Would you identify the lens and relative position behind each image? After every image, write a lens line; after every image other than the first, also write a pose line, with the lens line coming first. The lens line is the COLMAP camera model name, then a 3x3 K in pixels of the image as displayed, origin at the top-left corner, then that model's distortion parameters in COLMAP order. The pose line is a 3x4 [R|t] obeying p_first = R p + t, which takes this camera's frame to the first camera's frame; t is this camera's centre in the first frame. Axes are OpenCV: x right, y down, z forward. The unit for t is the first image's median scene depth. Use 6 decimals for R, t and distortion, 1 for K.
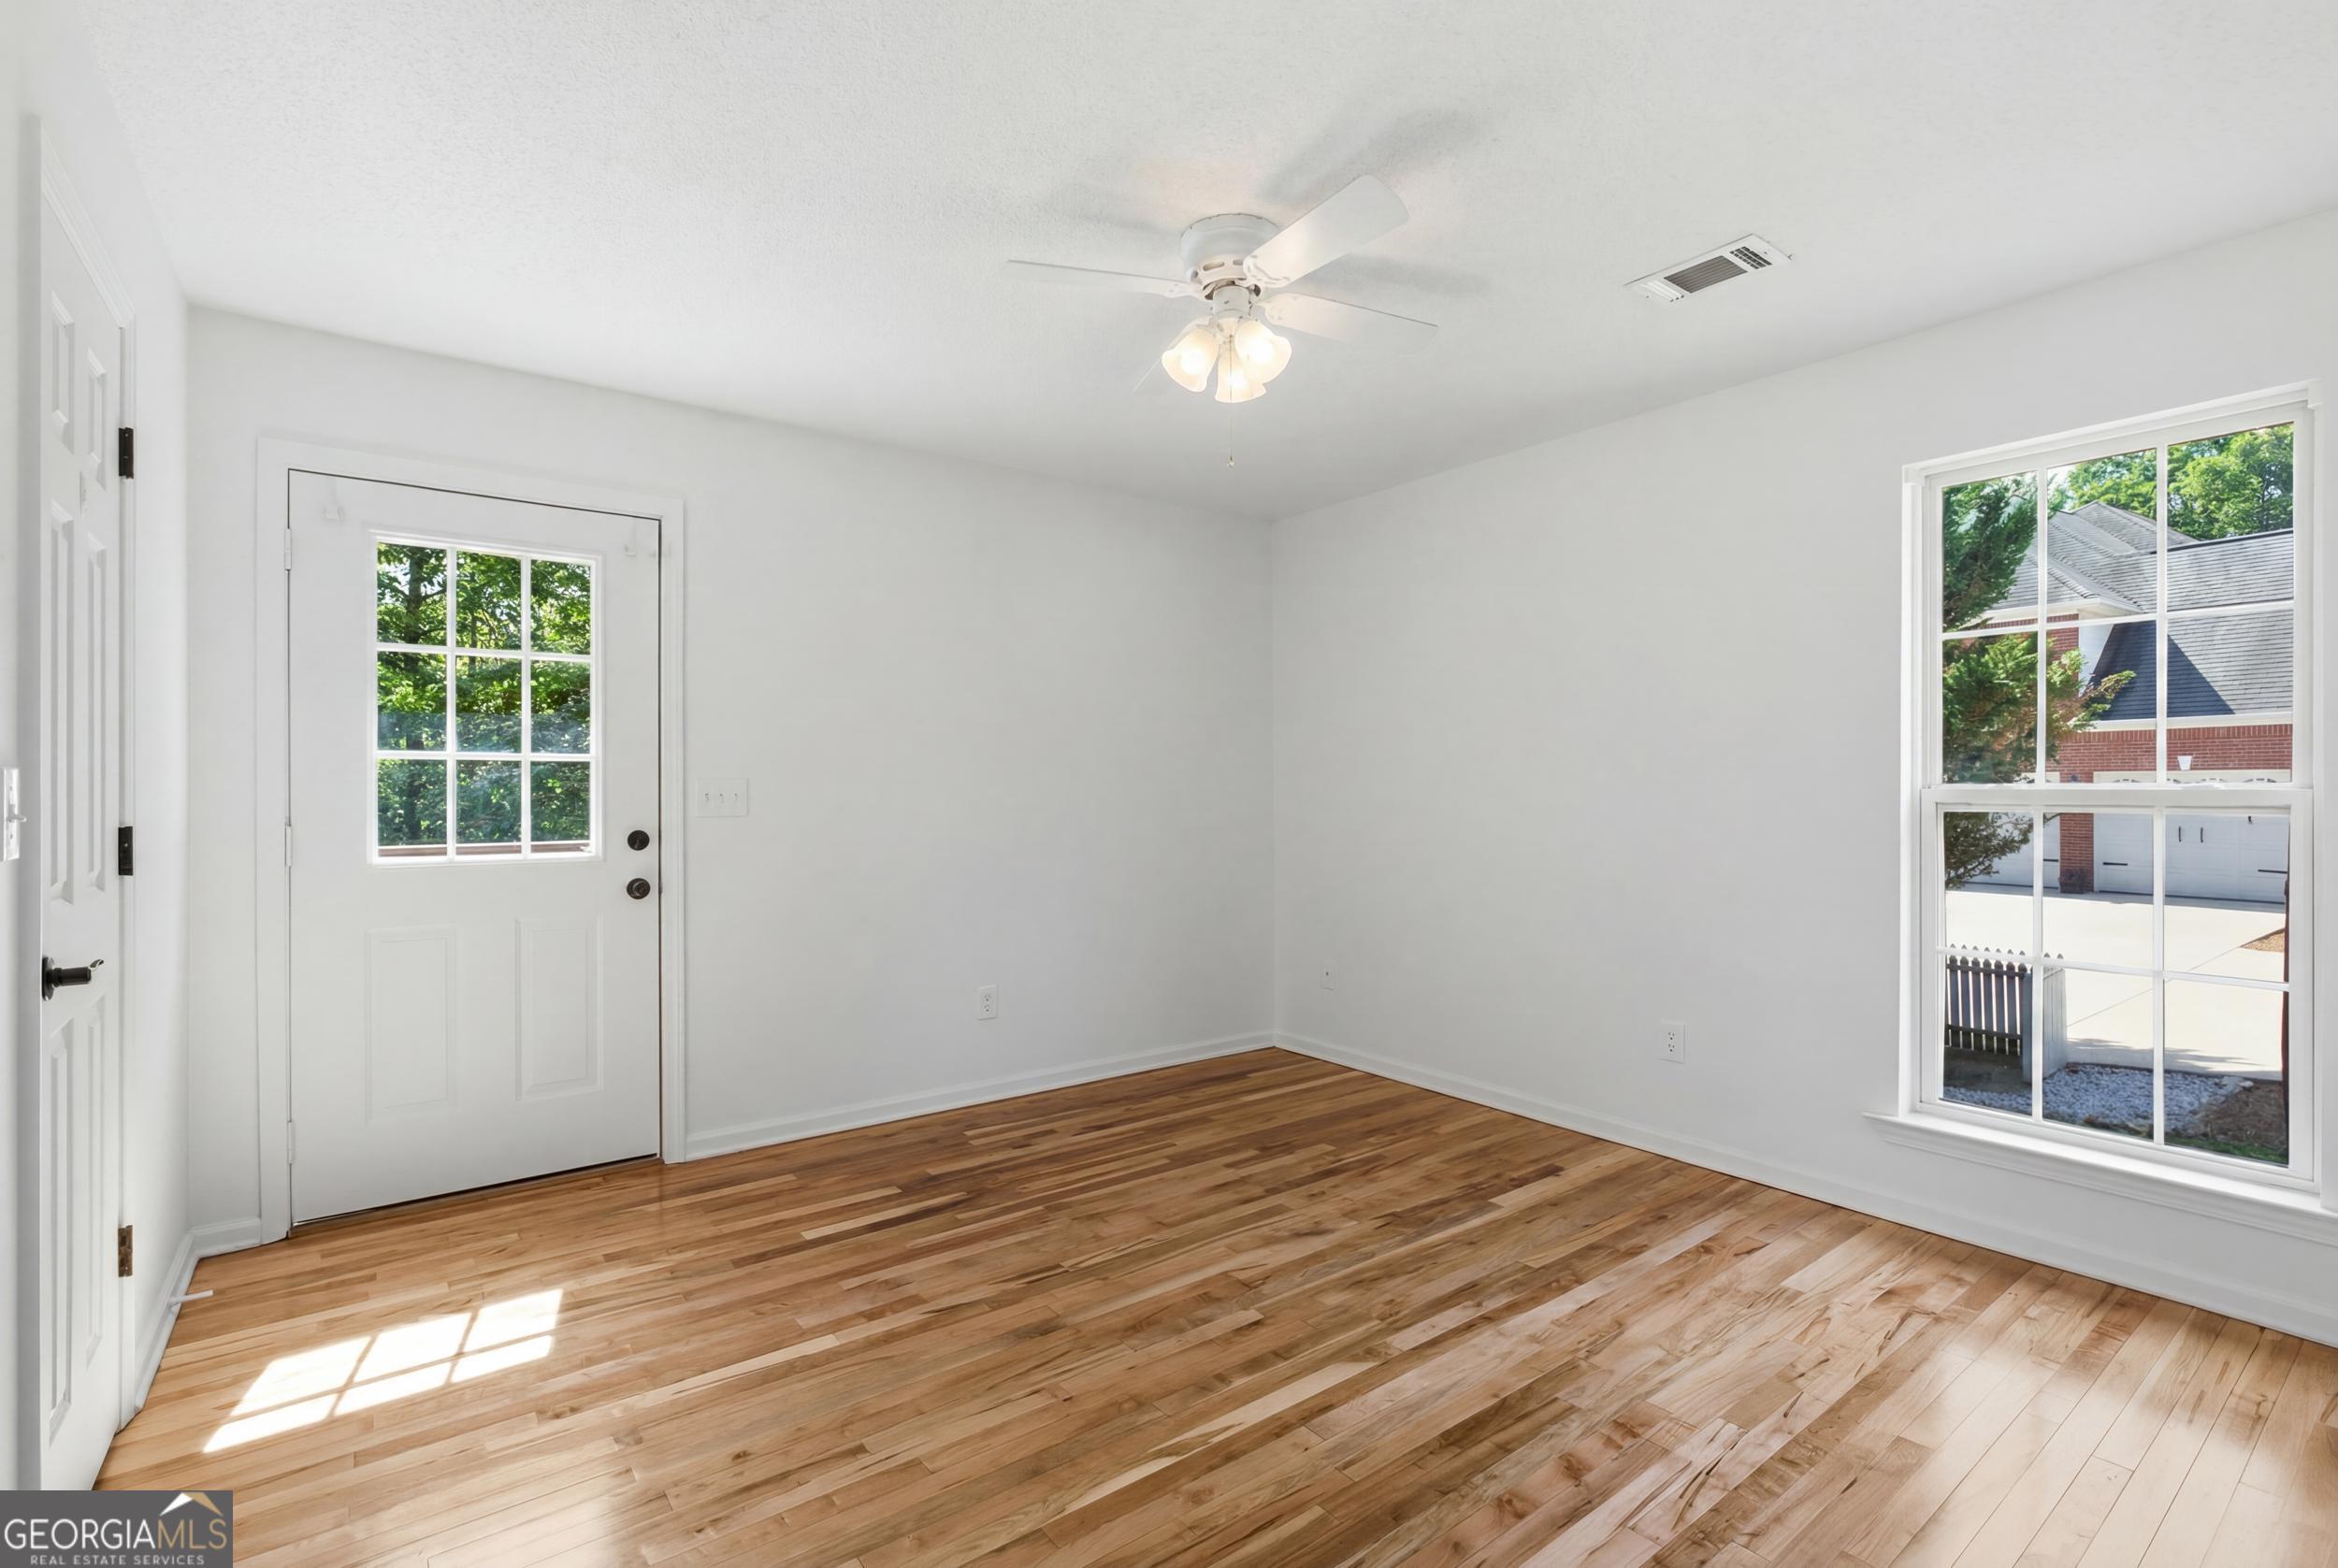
lens RADIAL K [[1032.0, 0, 1169.1], [0, 1032.0, 788.9], [0, 0, 1]] dist [-0.015284, -0.000132]
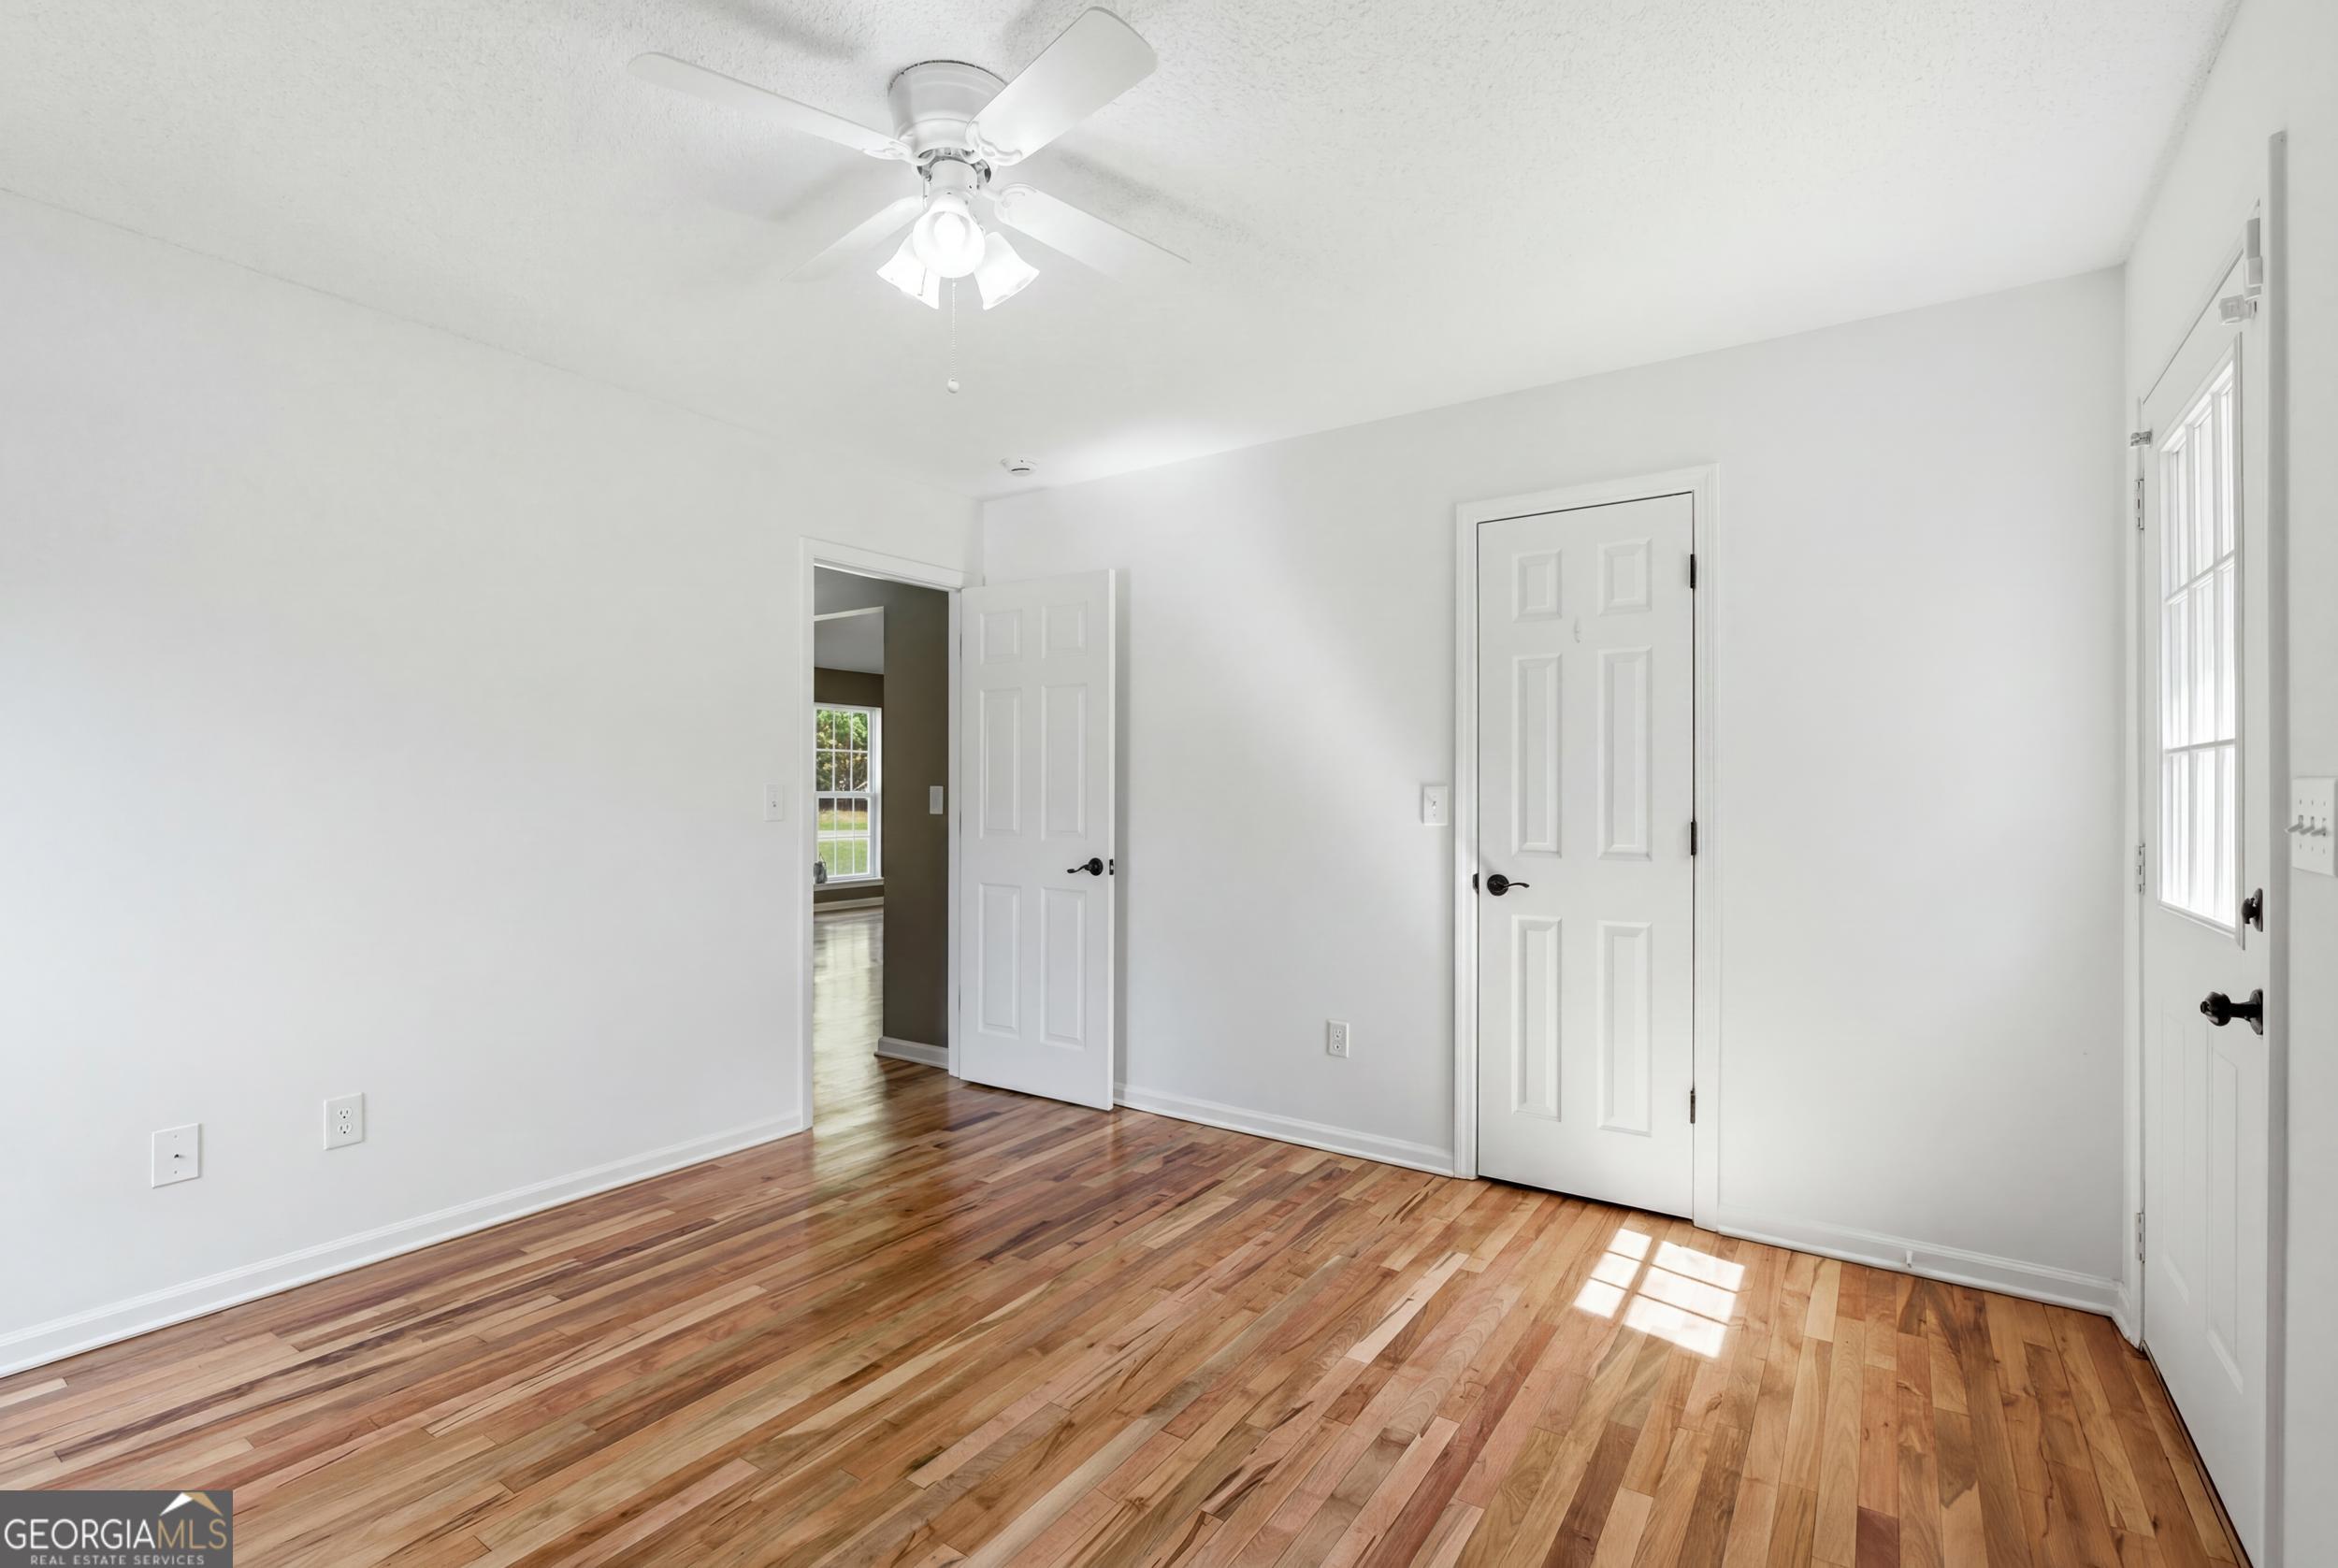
lens RADIAL K [[1032.0, 0, 1167.4], [0, 1032.0, 794.2], [0, 0, 1]] dist [-0.015284, -0.000132]
pose [[-0.949167, -0.002070, -0.314765, 0.165863], [-0.000675, 0.999989, -0.004539, 0.000526], [0.314772, -0.004096, -0.949159, 1.973253]]
